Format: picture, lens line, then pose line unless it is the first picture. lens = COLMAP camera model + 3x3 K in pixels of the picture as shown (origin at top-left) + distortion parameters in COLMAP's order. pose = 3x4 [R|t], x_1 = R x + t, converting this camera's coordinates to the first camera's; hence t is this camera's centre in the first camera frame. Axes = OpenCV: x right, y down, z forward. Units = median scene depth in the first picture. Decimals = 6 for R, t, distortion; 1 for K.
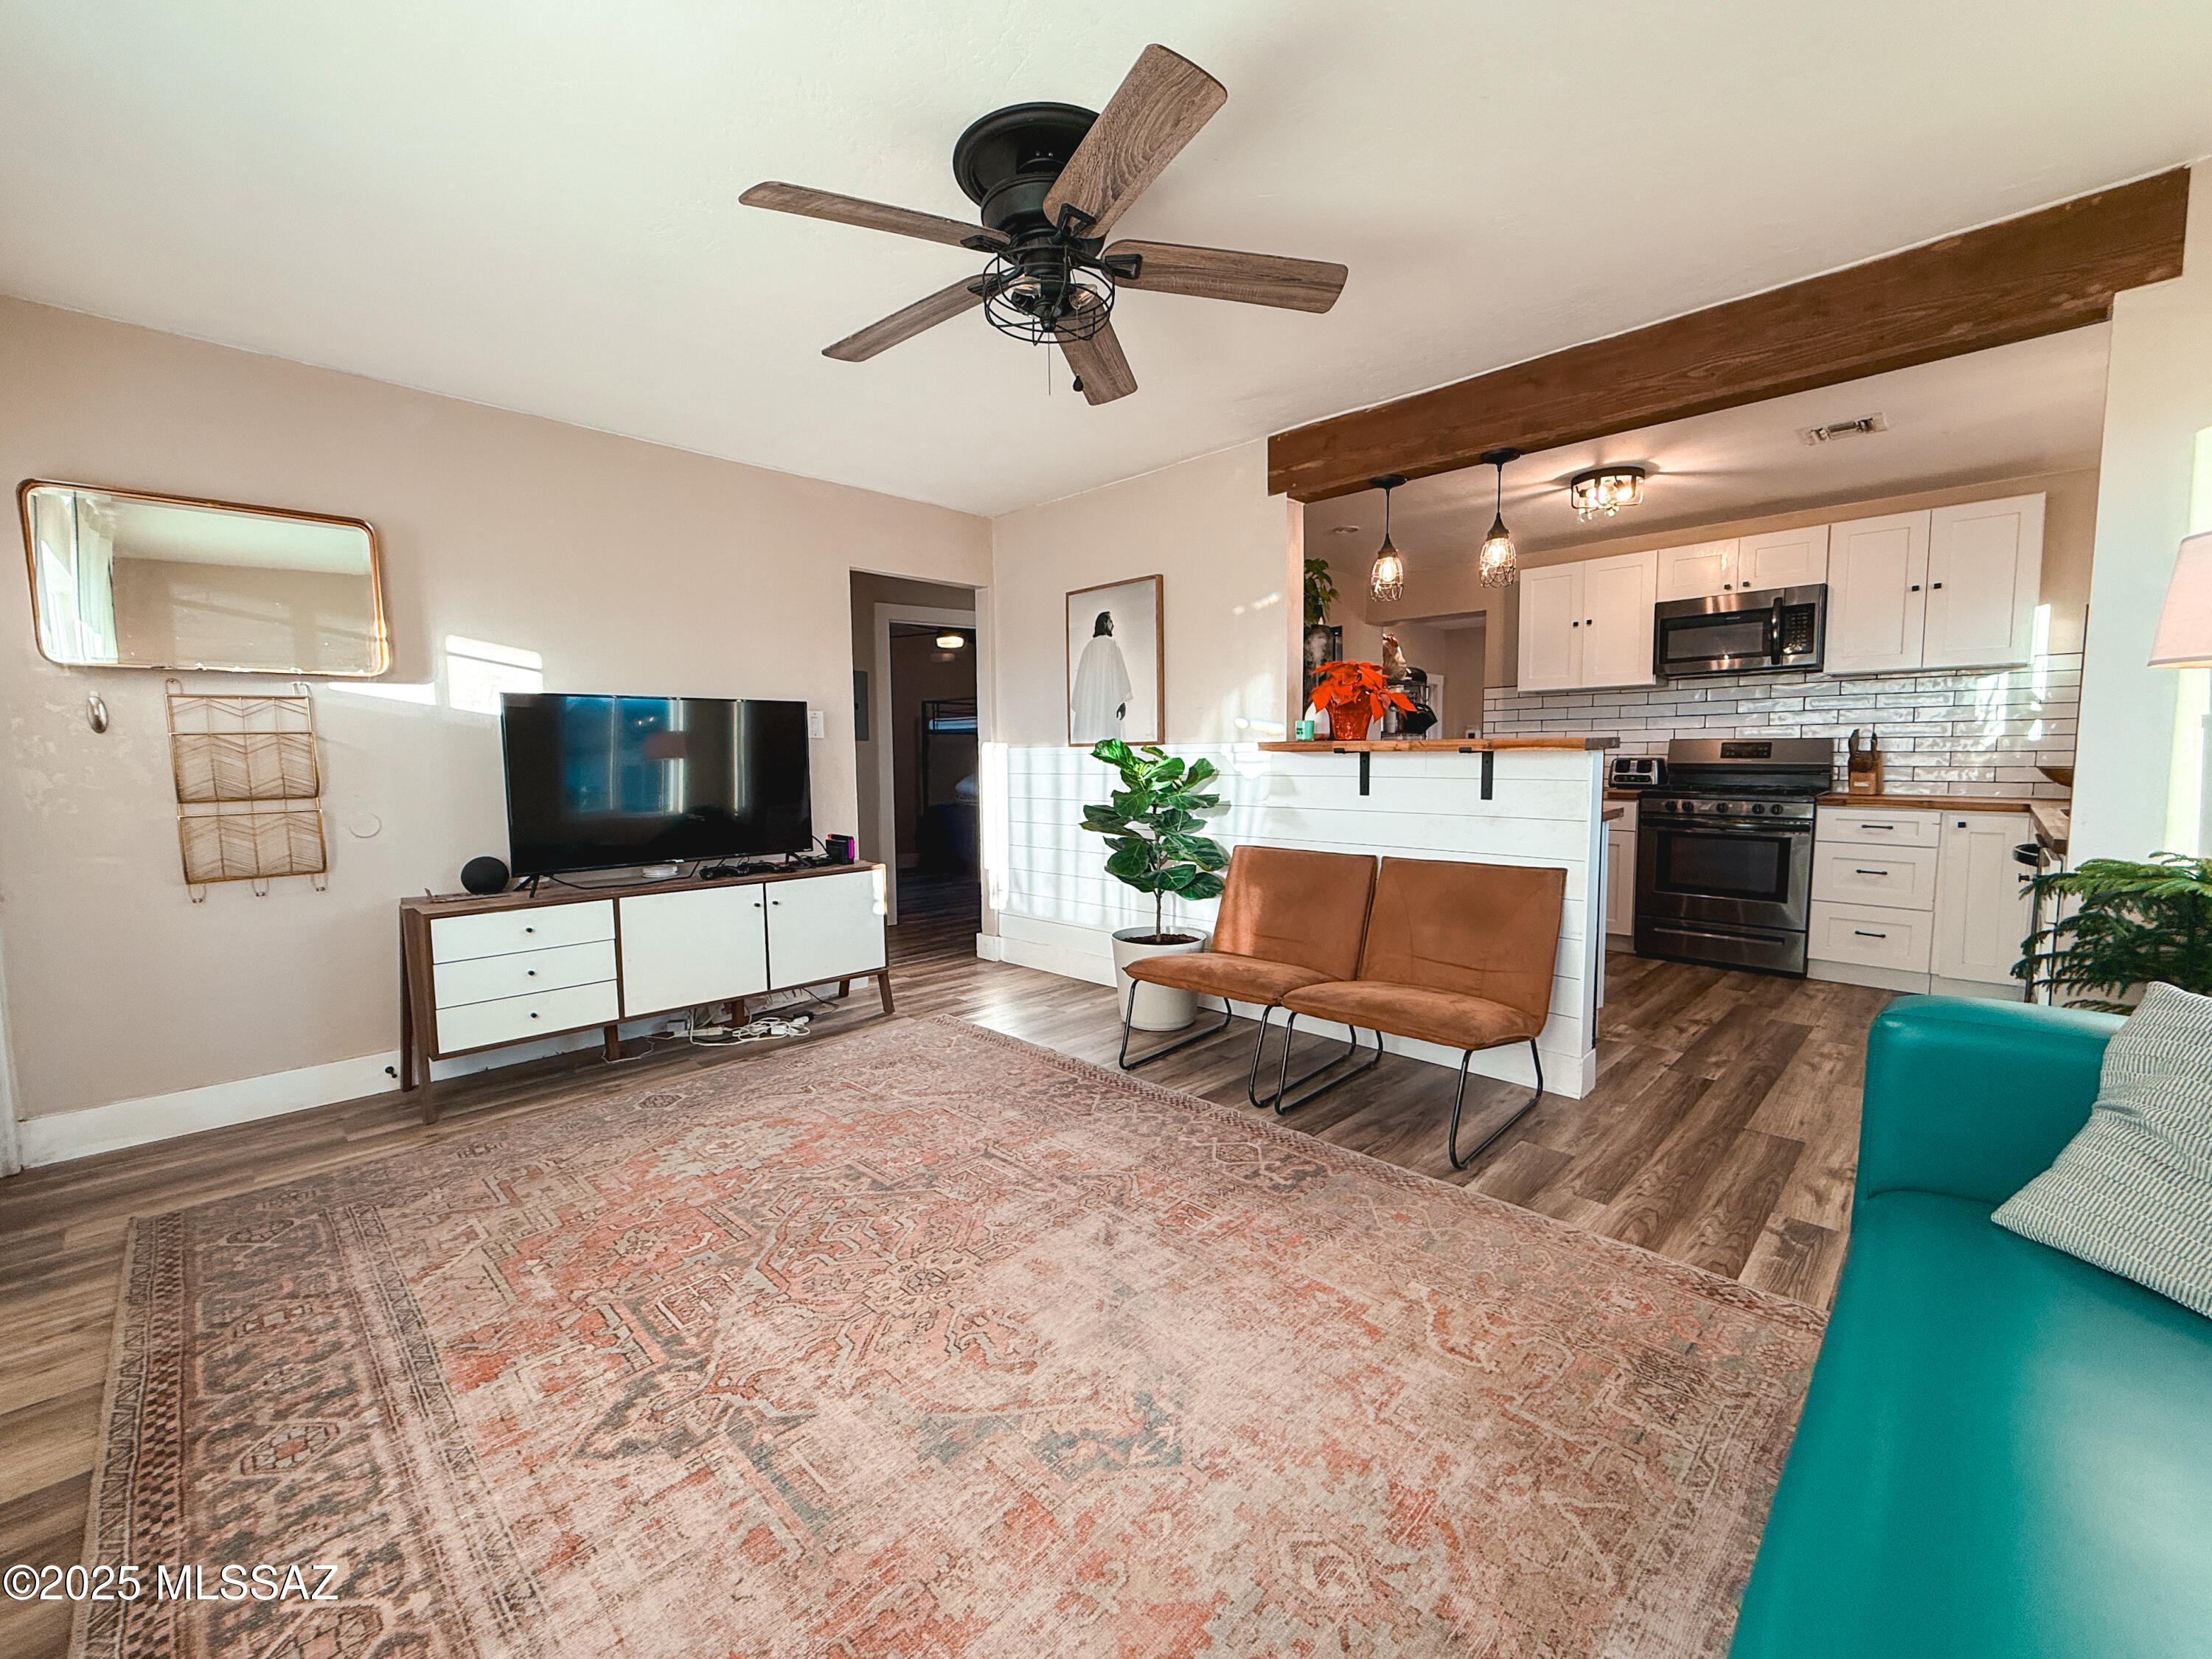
lens RADIAL K [[905.8, 0, 1101.9], [0, 905.8, 826.3], [0, 0, 1]] dist [-0.002757, 0.000141]
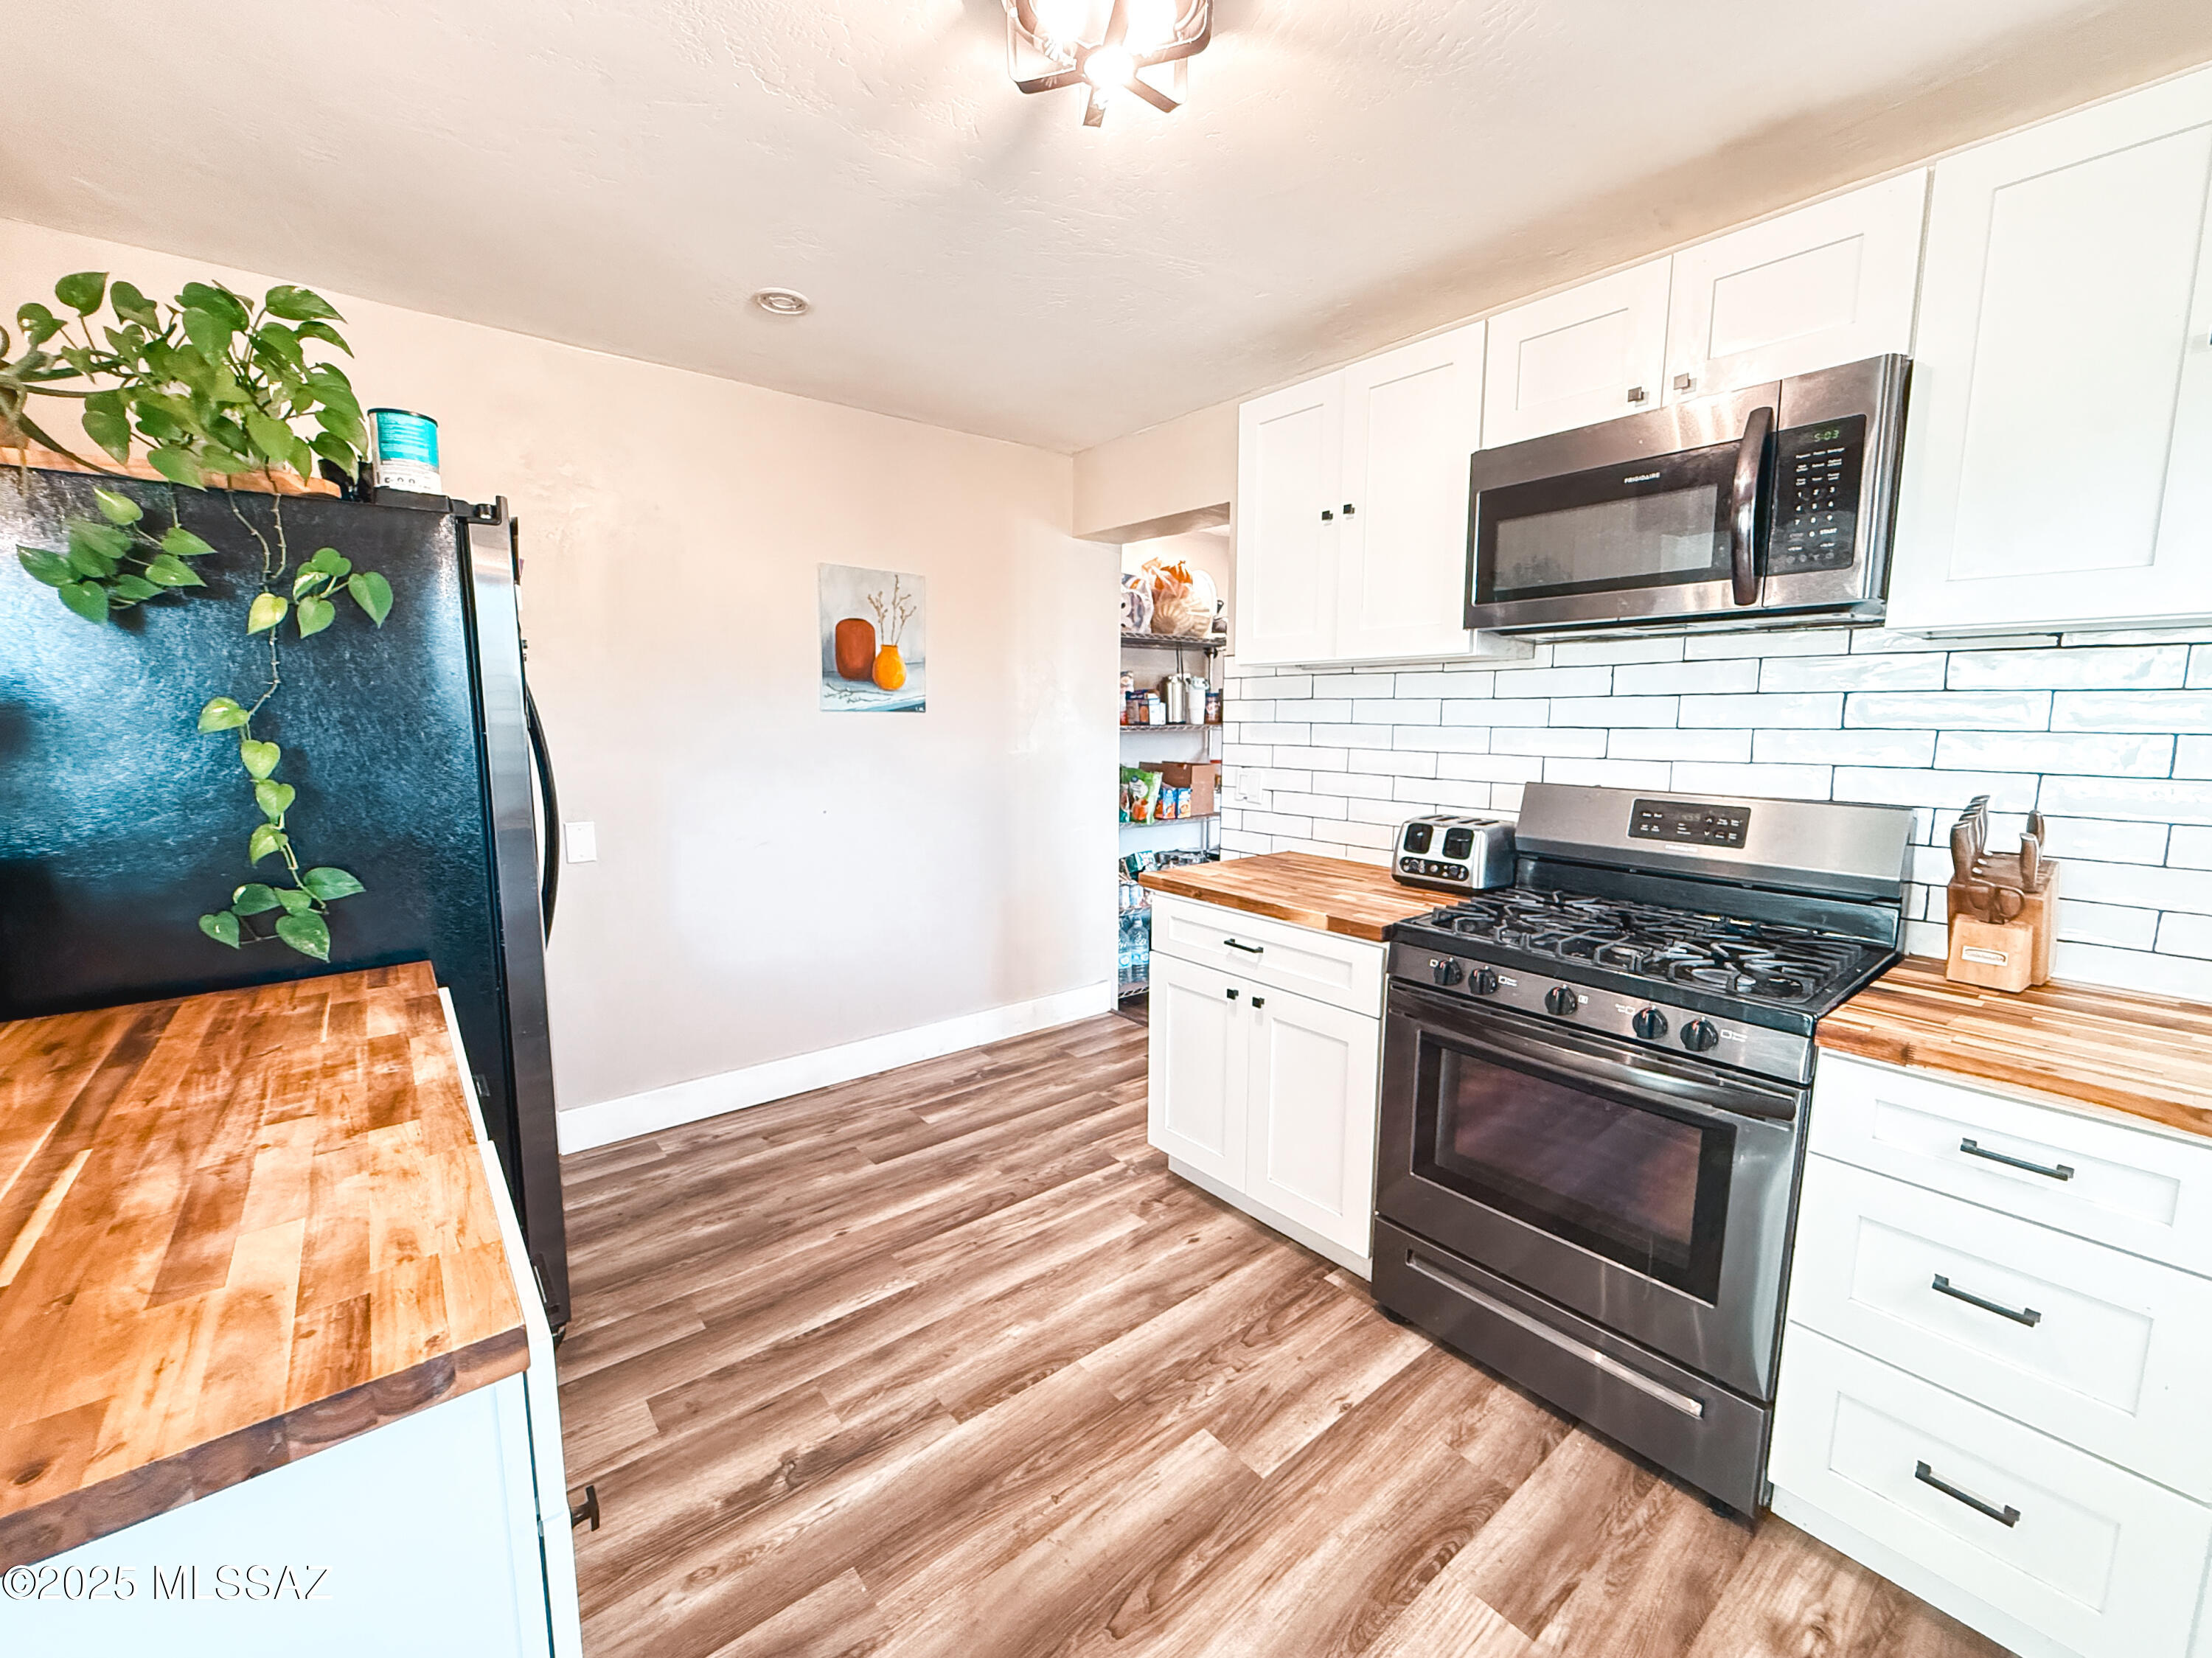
lens RADIAL K [[905.7, 0, 1109.8], [0, 905.7, 825.5], [0, 0, 1]] dist [-0.002757, 0.000141]
pose [[0.994973, 0.027818, -0.096203, 0.535503], [-0.023326, 0.998598, 0.047514, -0.103359], [0.097390, -0.045032, 0.994227, 0.621459]]
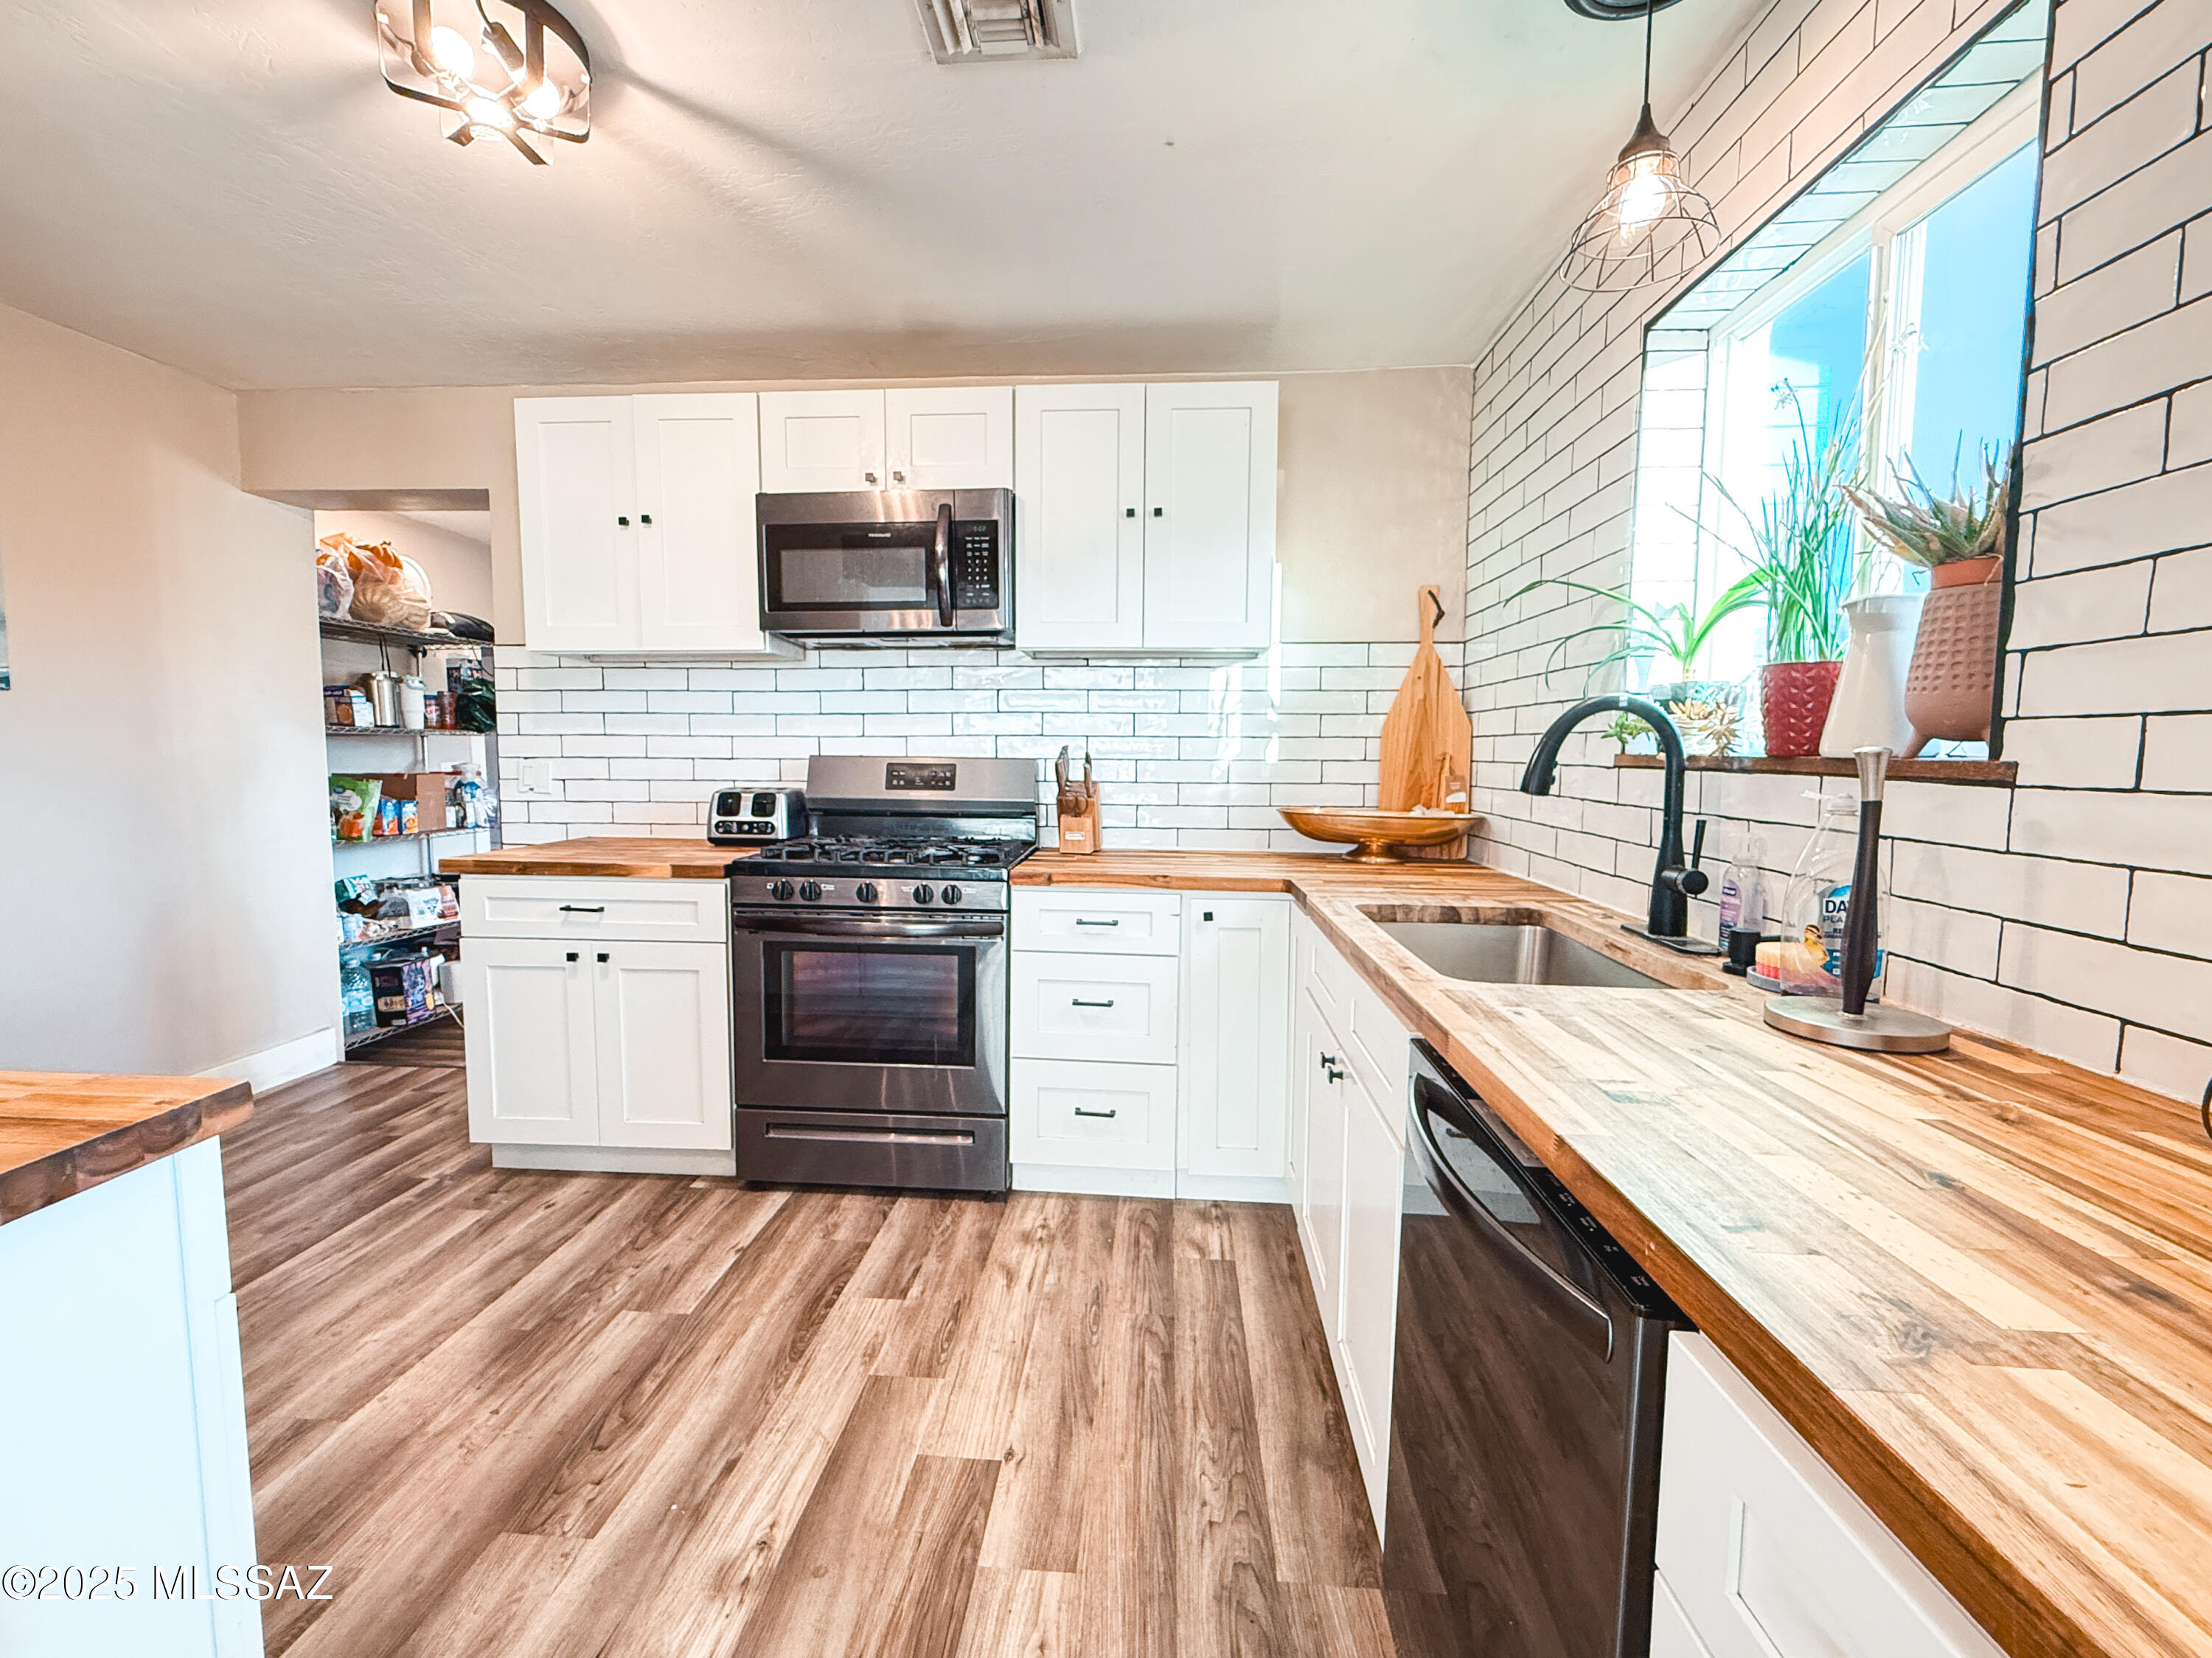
lens RADIAL K [[905.7, 0, 1098.7], [0, 905.7, 826.9], [0, 0, 1]] dist [-0.002757, 0.000141]
pose [[0.753165, -0.040768, 0.656567, 0.445960], [0.038966, 0.999090, 0.017338, -0.061509], [-0.656677, 0.012526, 0.754068, 0.521650]]
